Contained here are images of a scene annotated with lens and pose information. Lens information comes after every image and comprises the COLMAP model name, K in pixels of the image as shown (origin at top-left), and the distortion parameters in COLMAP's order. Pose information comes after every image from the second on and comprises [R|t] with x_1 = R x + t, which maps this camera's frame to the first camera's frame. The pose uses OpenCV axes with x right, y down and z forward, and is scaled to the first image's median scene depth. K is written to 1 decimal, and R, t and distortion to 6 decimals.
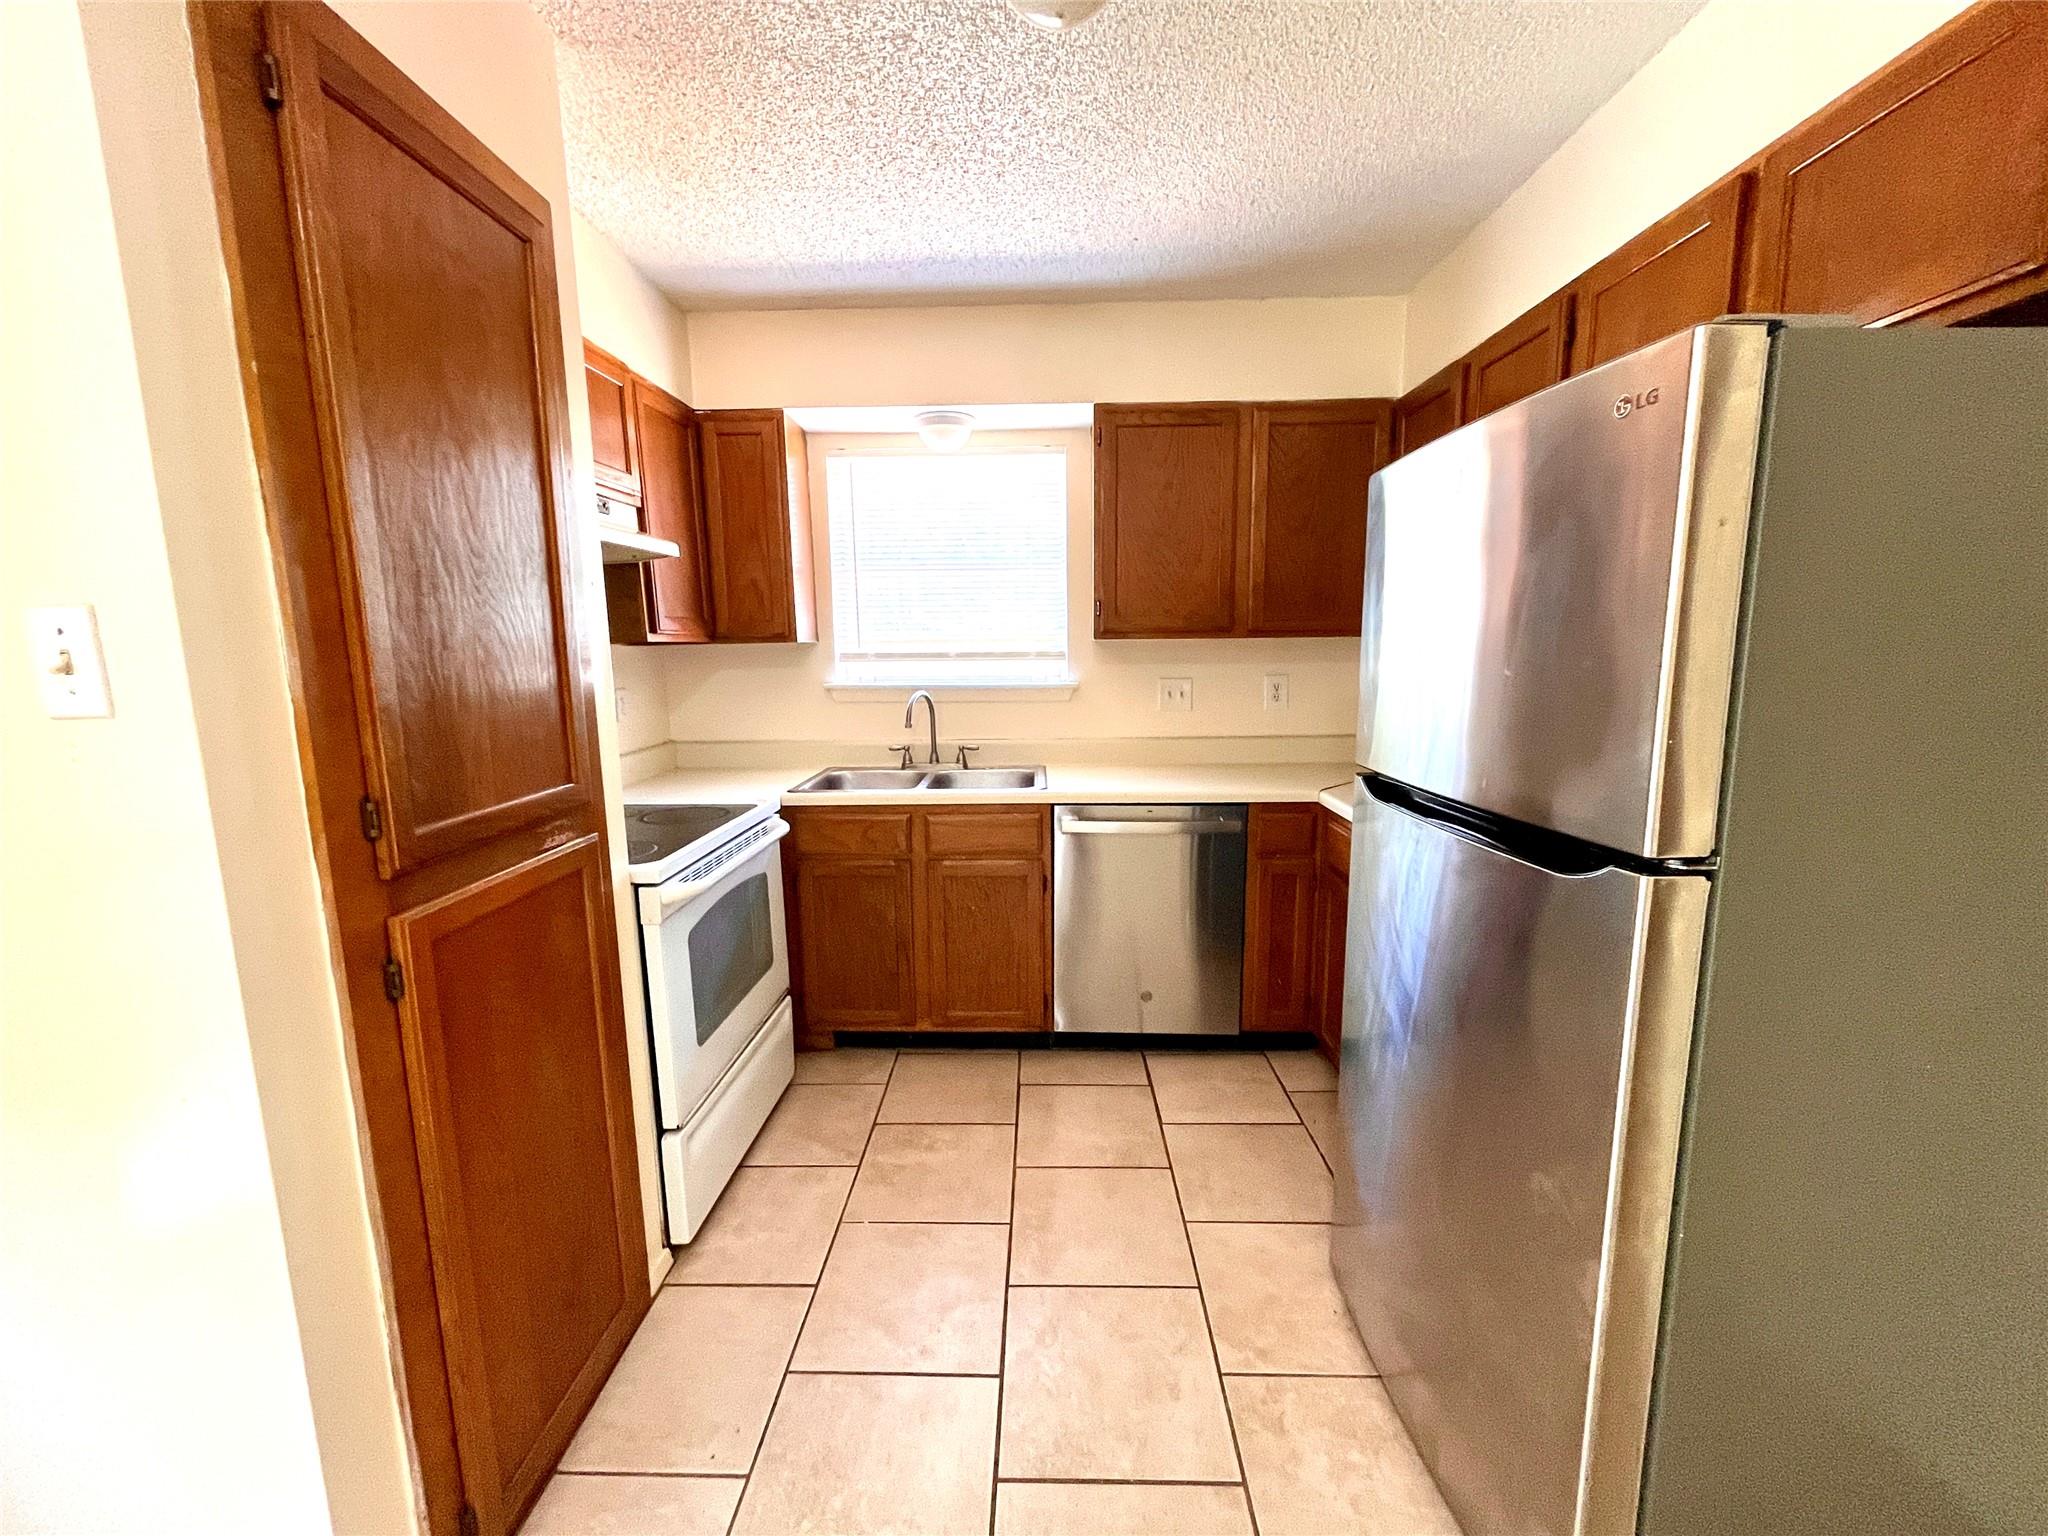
lens RADIAL K [[827.0, 0, 1022.3], [0, 827.0, 769.2], [0, 0, 1]] dist [-0.005527, 0.000748]
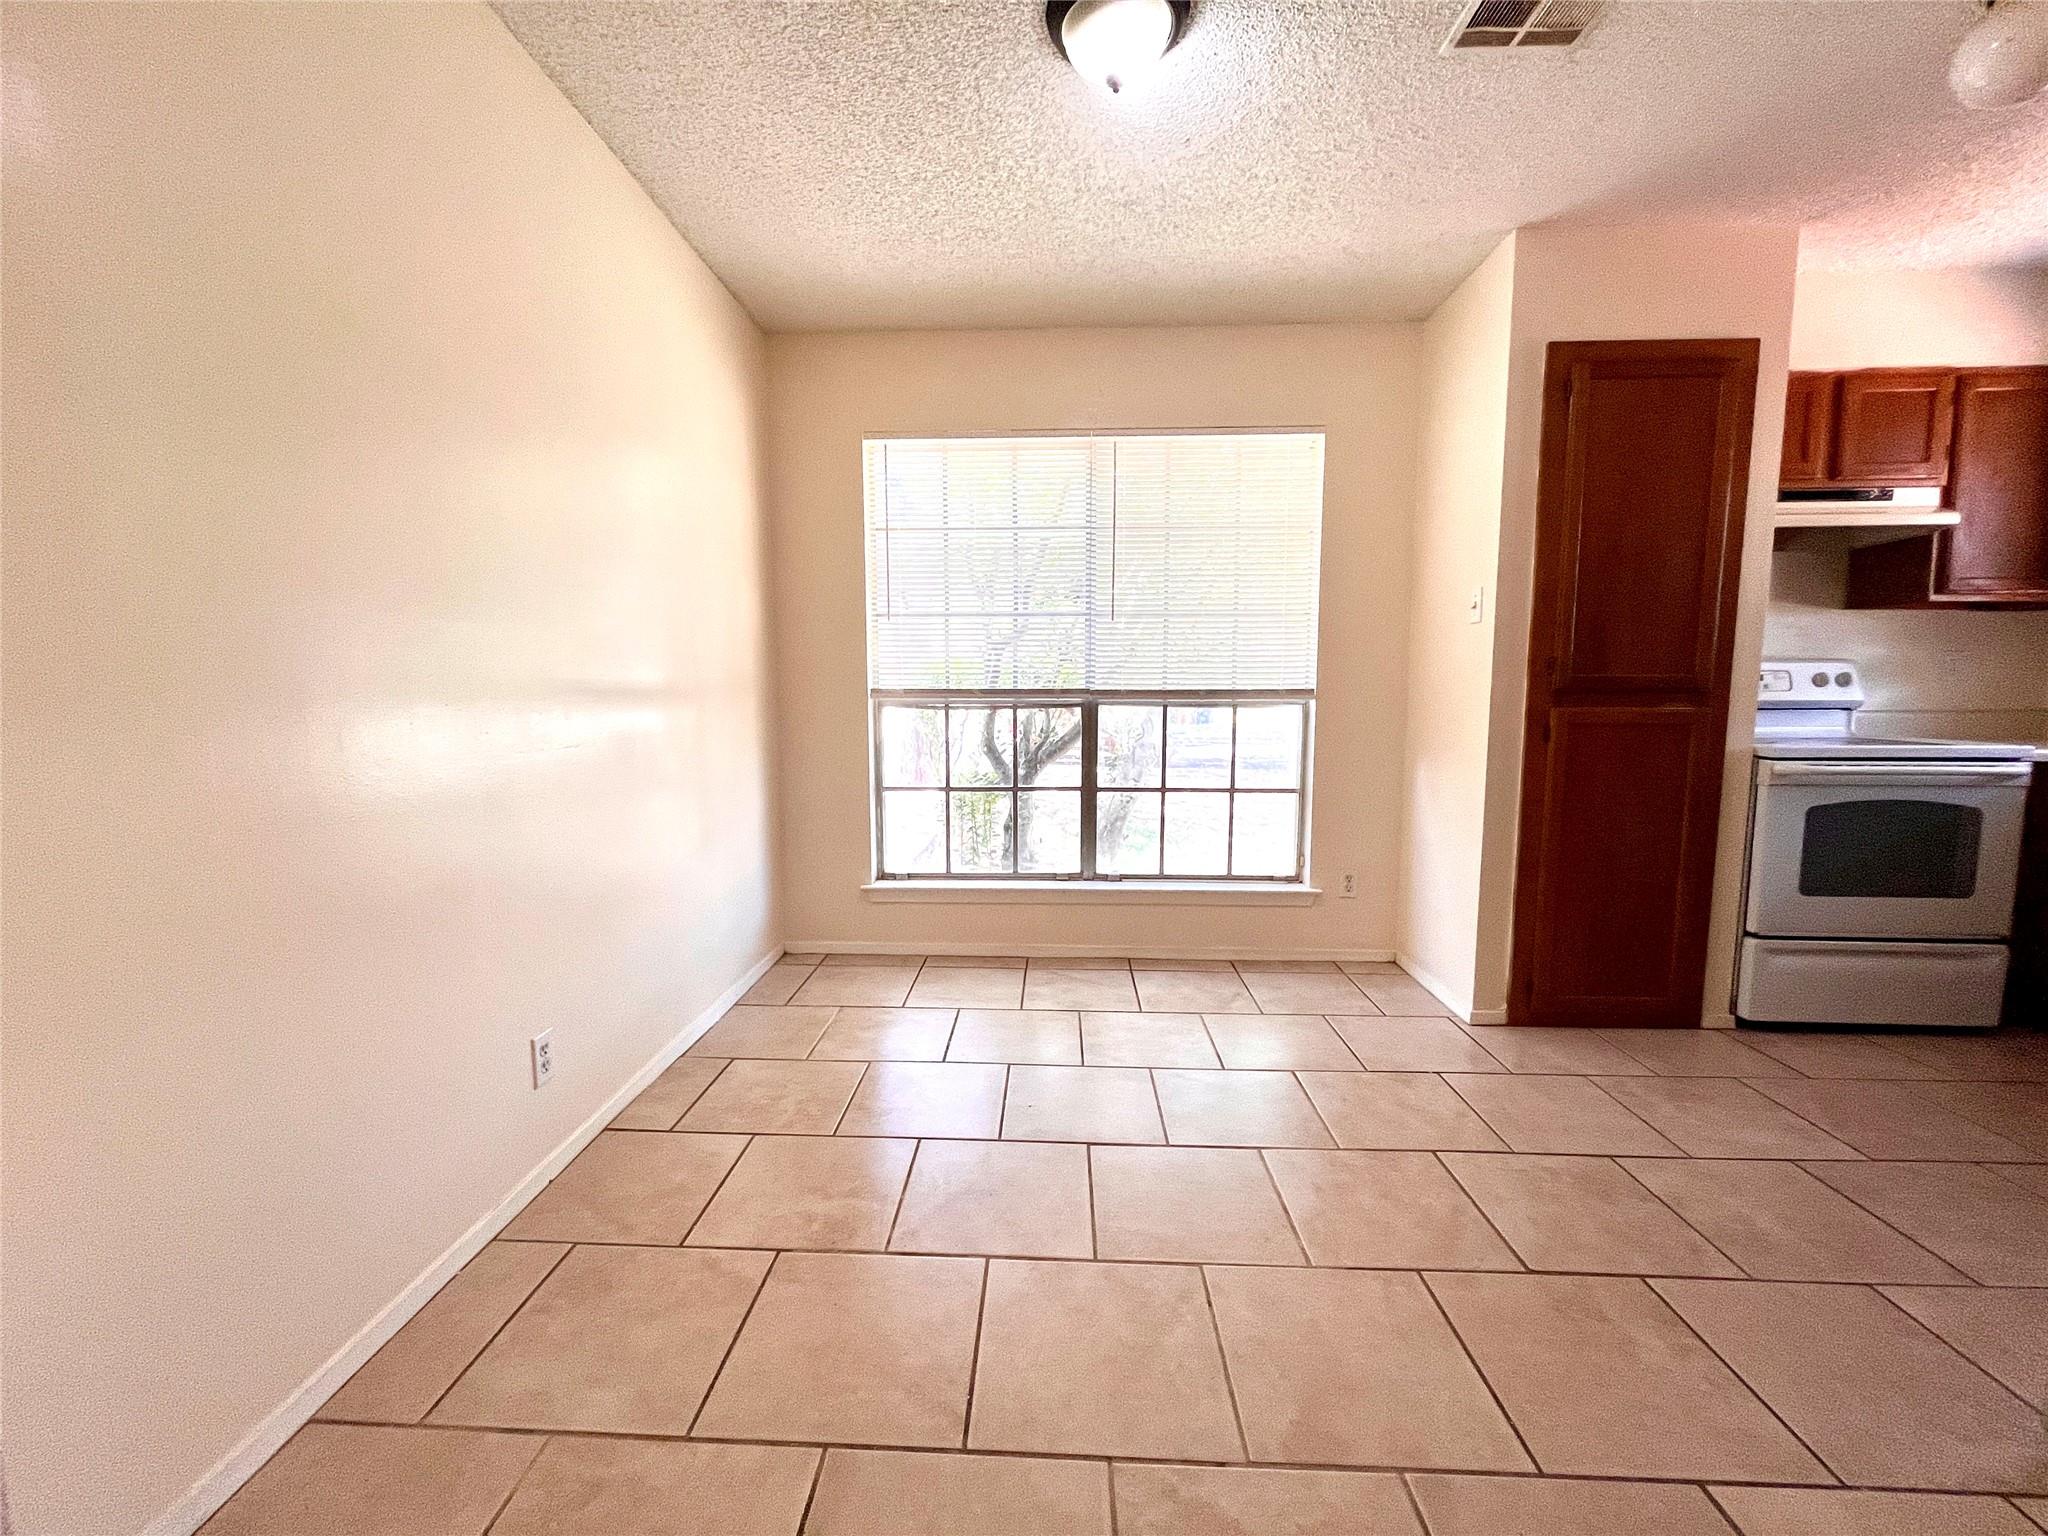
lens RADIAL K [[827.0, 0, 1022.3], [0, 827.0, 769.2], [0, 0, 1]] dist [-0.005527, 0.000748]
pose [[-0.015992, 0.112642, -0.993507, 0.966723], [-0.153364, 0.981600, 0.113761, 0.182759], [0.988040, 0.154188, 0.001578, -0.296038]]
